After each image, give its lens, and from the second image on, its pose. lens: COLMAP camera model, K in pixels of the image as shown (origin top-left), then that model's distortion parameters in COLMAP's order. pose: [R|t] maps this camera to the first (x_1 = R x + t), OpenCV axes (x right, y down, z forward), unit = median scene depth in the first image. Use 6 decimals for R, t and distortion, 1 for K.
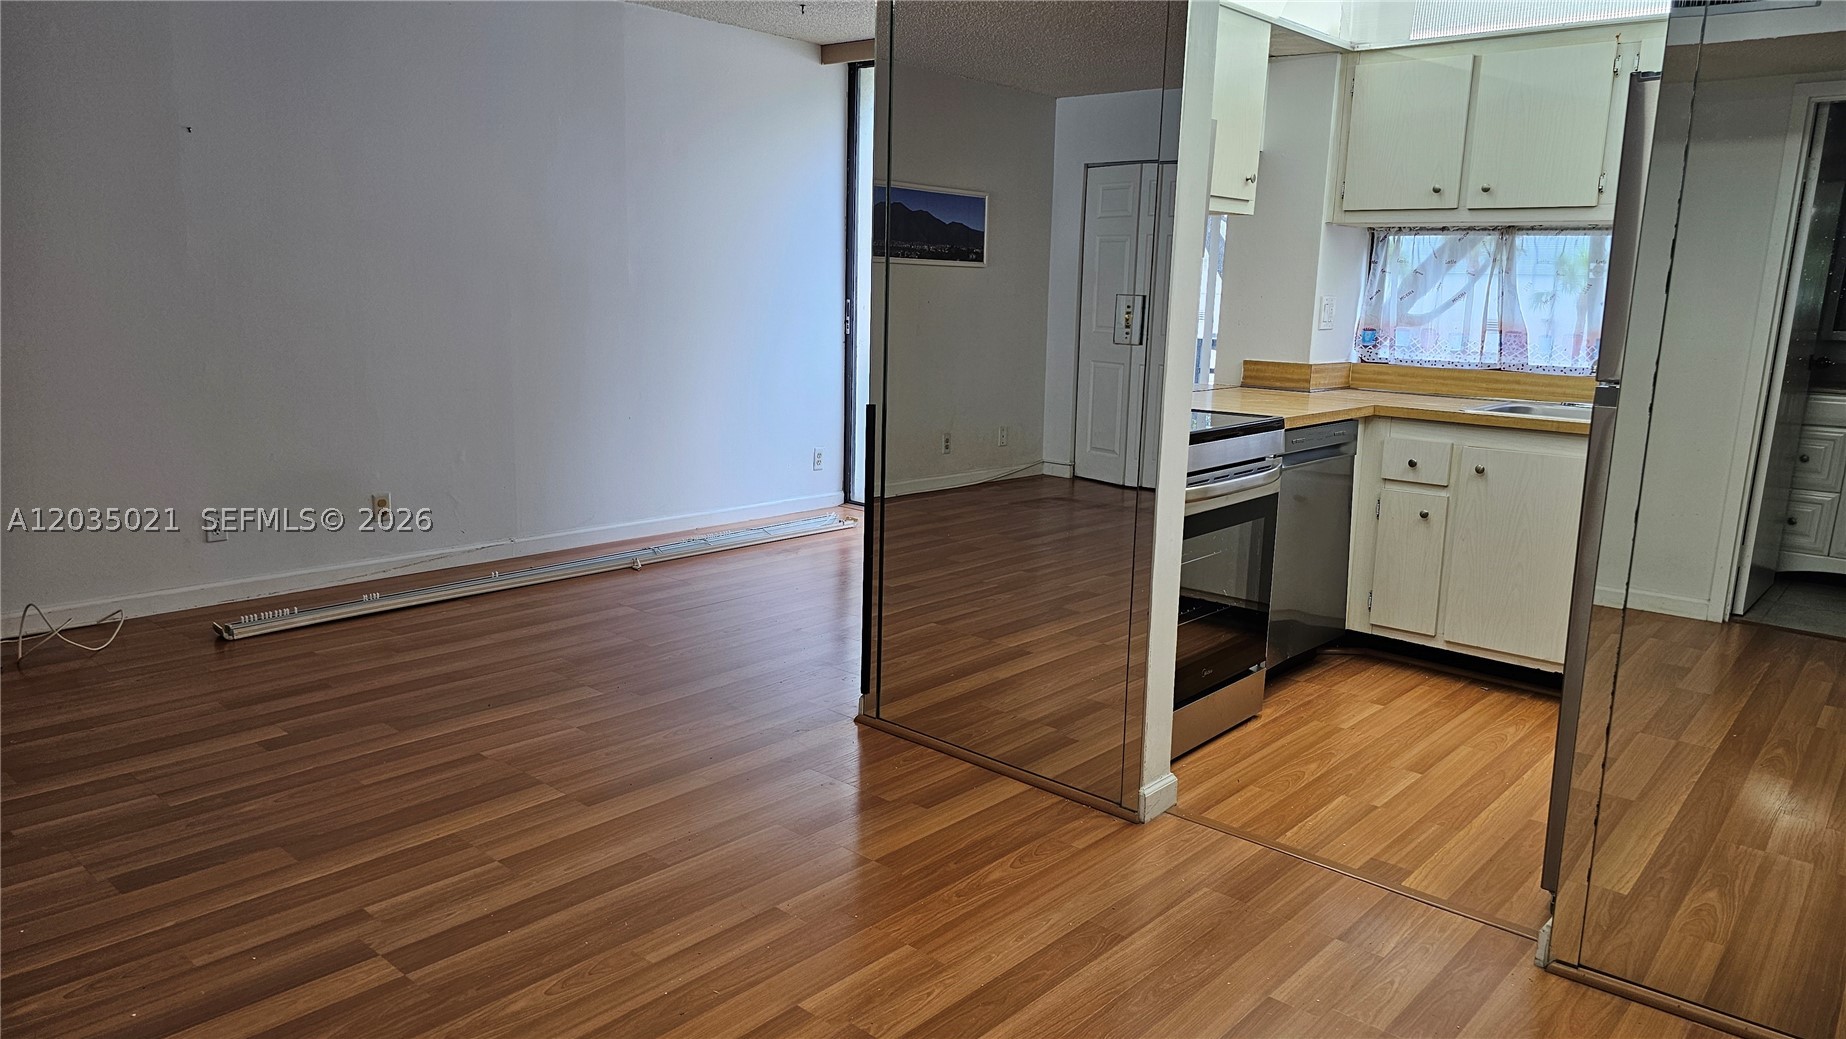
lens RADIAL K [[1244.7, 0, 915.5], [0, 1244.7, 513.4], [0, 0, 1]] dist [0.062299, -0.056170]
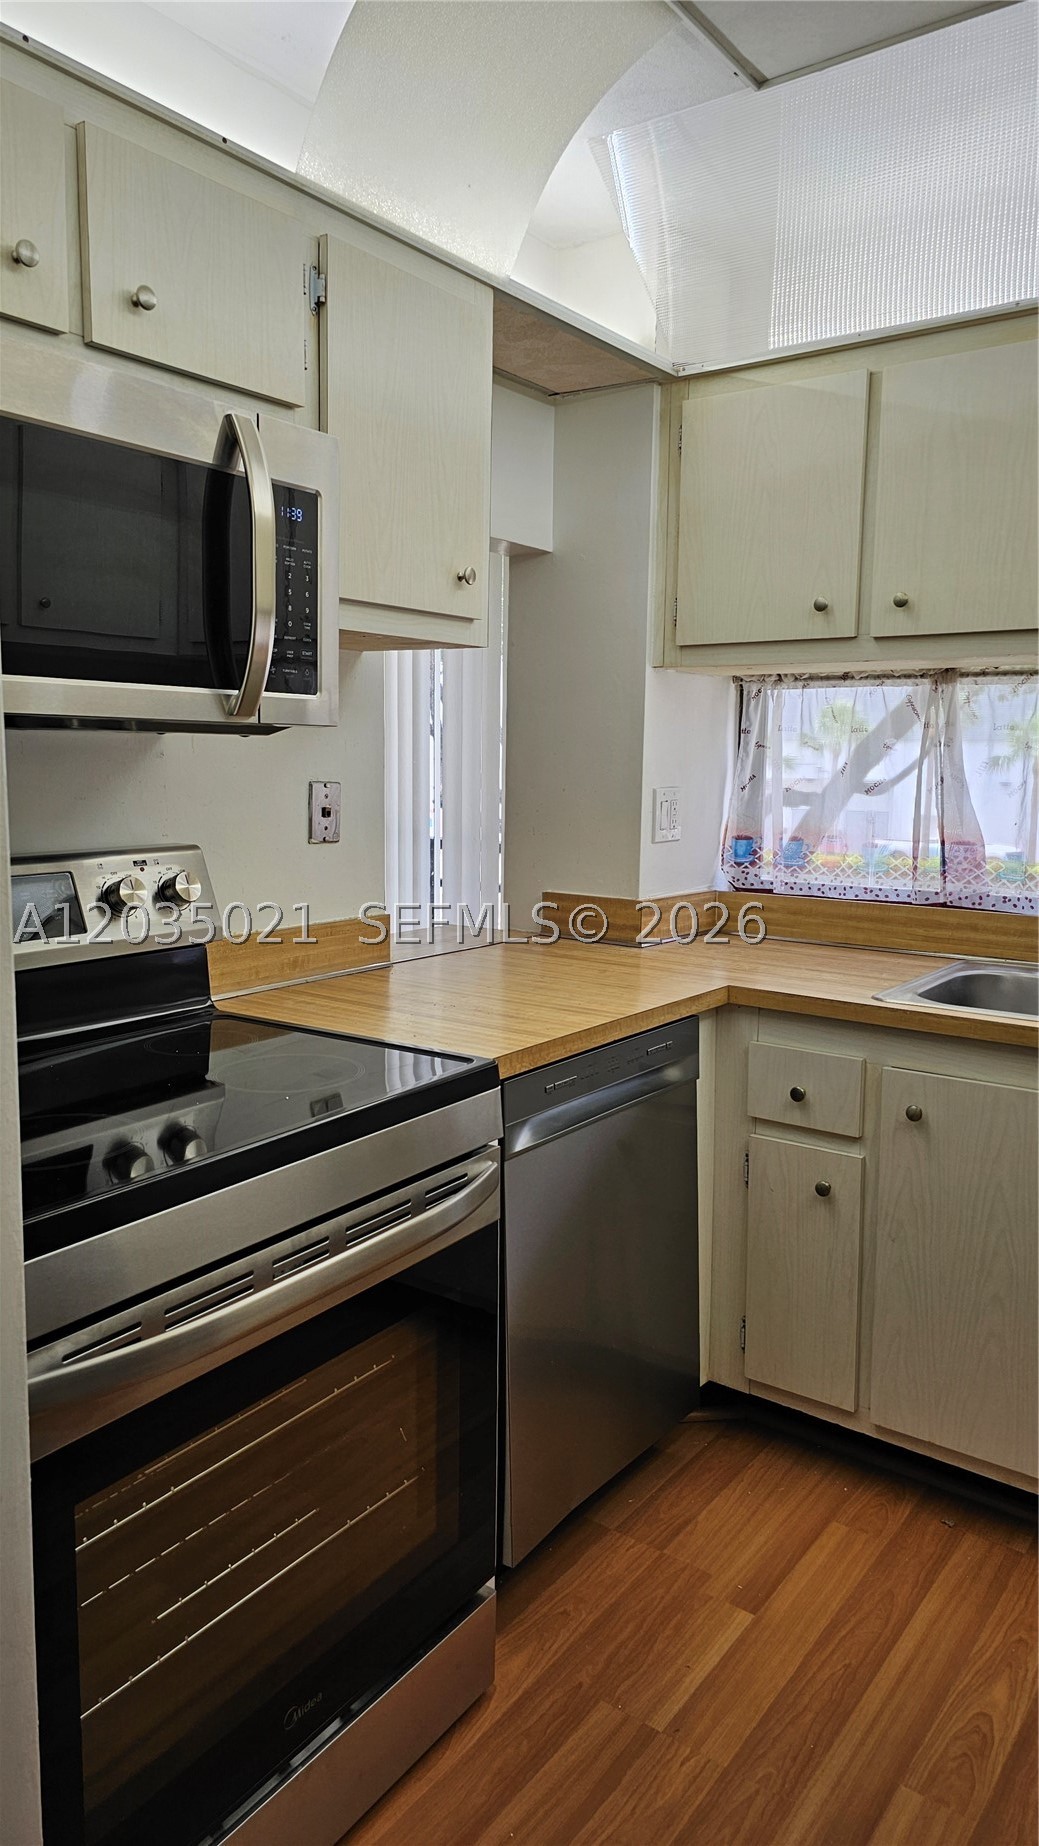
lens RADIAL K [[1244.7, 0, 515.5], [0, 1244.7, 915.6], [0, 0, 1]] dist [0.062299, -0.056170]
pose [[0.995499, -0.028393, 0.090420, 0.210643], [0.033305, 0.998024, -0.053284, -0.086093], [-0.088728, 0.056056, 0.994477, 0.432664]]
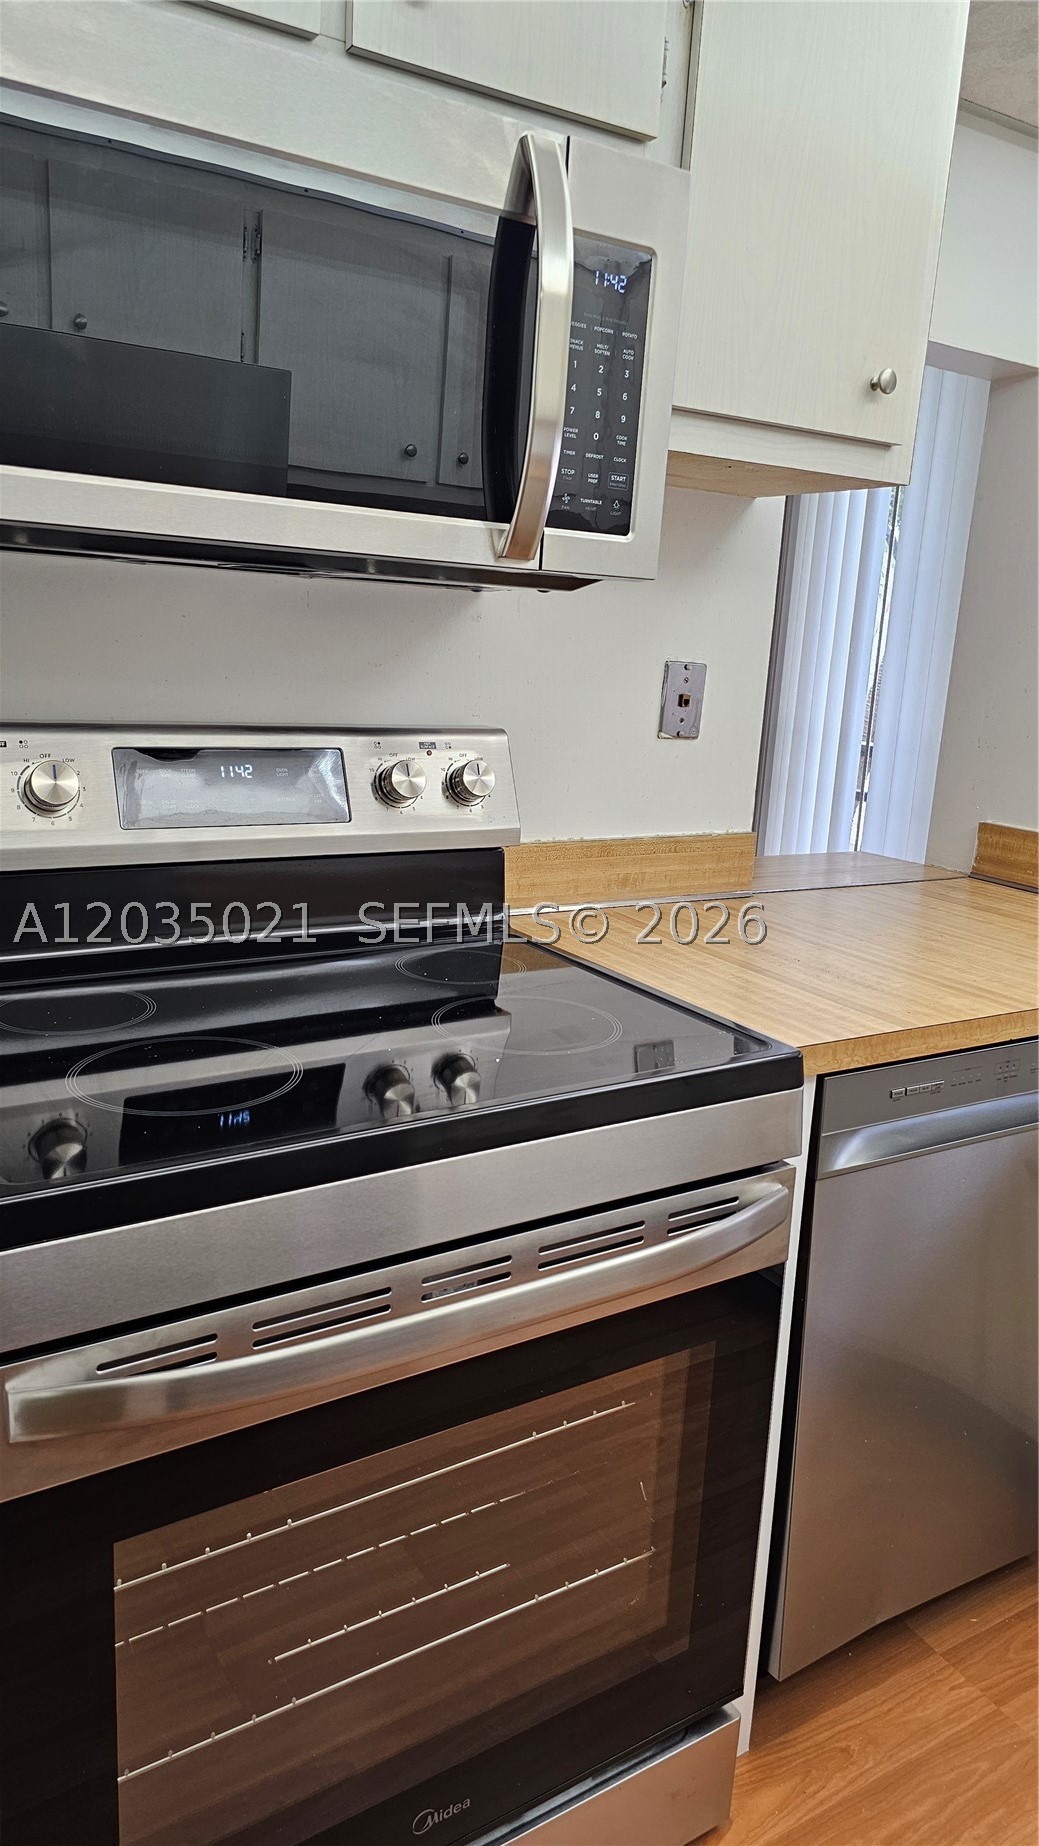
lens RADIAL K [[1244.7, 0, 526.3], [0, 1244.7, 913.8], [0, 0, 1]] dist [0.062299, -0.056170]
pose [[0.955042, 0.089573, -0.282614, 0.255209], [-0.083542, 0.995946, 0.033346, -0.096916], [0.284455, -0.008237, 0.958654, 0.531889]]
